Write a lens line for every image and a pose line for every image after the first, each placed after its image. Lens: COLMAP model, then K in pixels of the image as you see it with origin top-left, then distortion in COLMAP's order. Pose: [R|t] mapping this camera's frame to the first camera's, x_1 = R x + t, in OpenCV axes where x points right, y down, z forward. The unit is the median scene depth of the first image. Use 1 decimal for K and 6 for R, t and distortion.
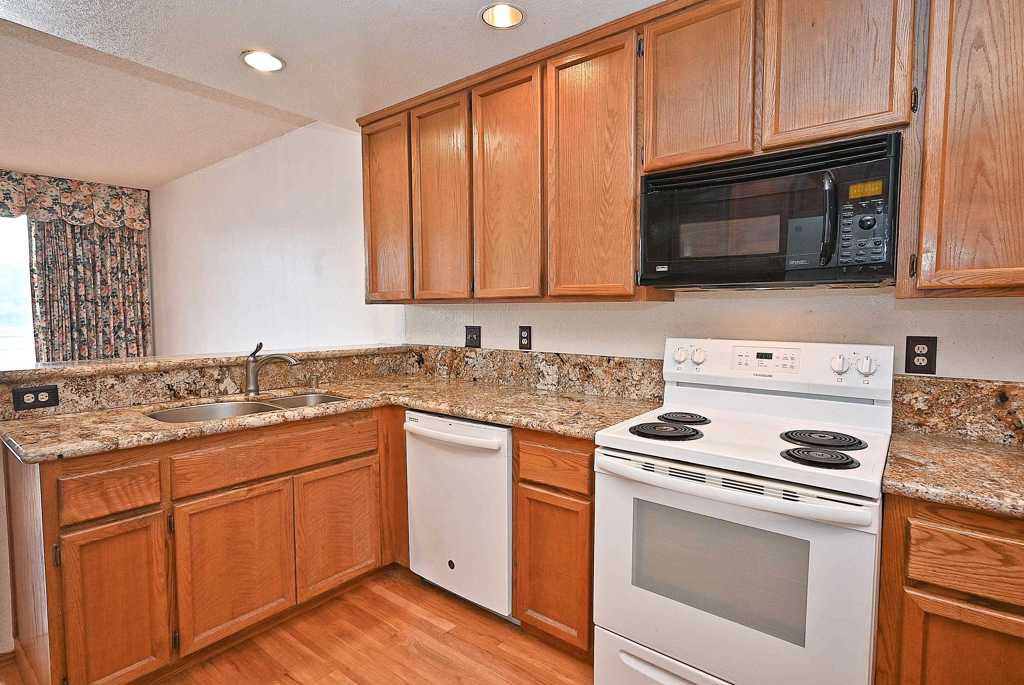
lens RADIAL K [[510.9, 0, 514.3], [0, 510.9, 343.1], [0, 0, 1]] dist [-0.006892, 0.004231]
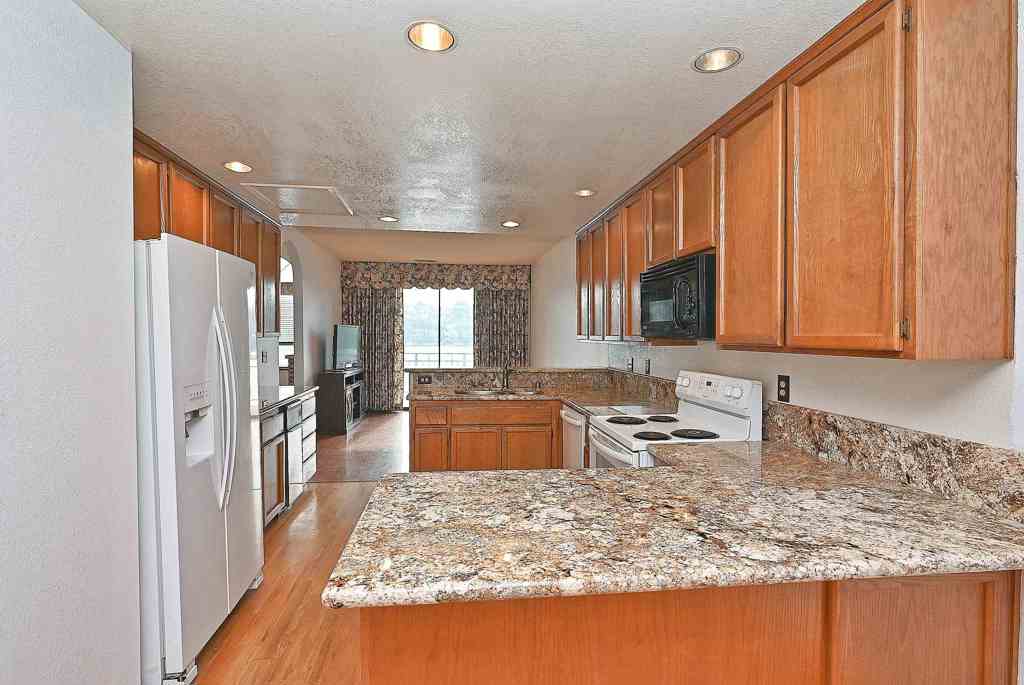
lens RADIAL K [[510.9, 0, 509.2], [0, 510.9, 339.8], [0, 0, 1]] dist [-0.006892, 0.004231]
pose [[0.708222, 0.010113, -0.705917, 0.829549], [-0.049248, 0.998169, -0.035110, -0.015971], [0.704269, 0.059631, 0.707424, -0.364872]]
